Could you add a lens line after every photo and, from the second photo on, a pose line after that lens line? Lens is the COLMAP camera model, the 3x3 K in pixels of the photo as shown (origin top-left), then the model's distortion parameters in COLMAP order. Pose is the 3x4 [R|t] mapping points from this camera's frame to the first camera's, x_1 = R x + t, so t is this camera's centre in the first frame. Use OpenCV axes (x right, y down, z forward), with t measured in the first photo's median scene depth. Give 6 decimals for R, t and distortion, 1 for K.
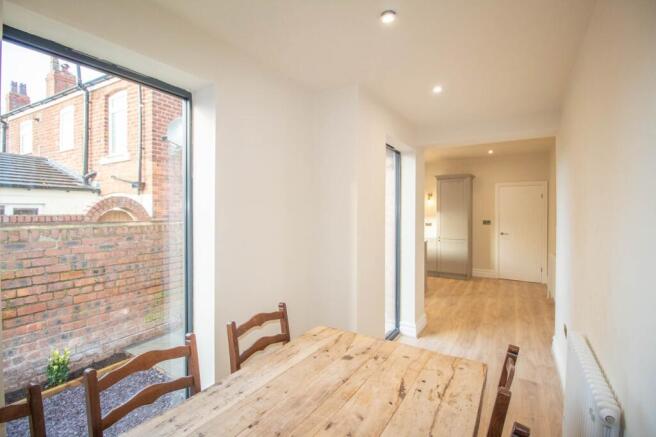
lens RADIAL K [[312.9, 0, 321.7], [0, 312.9, 216.3], [0, 0, 1]] dist [0.007964, -0.002895]
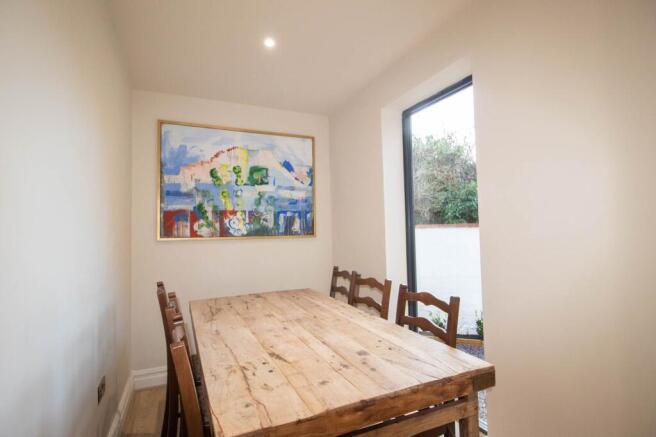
lens RADIAL K [[312.9, 0, 328.9], [0, 312.9, 221.6], [0, 0, 1]] dist [0.007964, -0.002895]
pose [[-0.527013, -0.009778, -0.849801, 0.935958], [0.006829, 0.999853, -0.015740, 0.136584], [0.849830, -0.014098, -0.526869, 1.539106]]
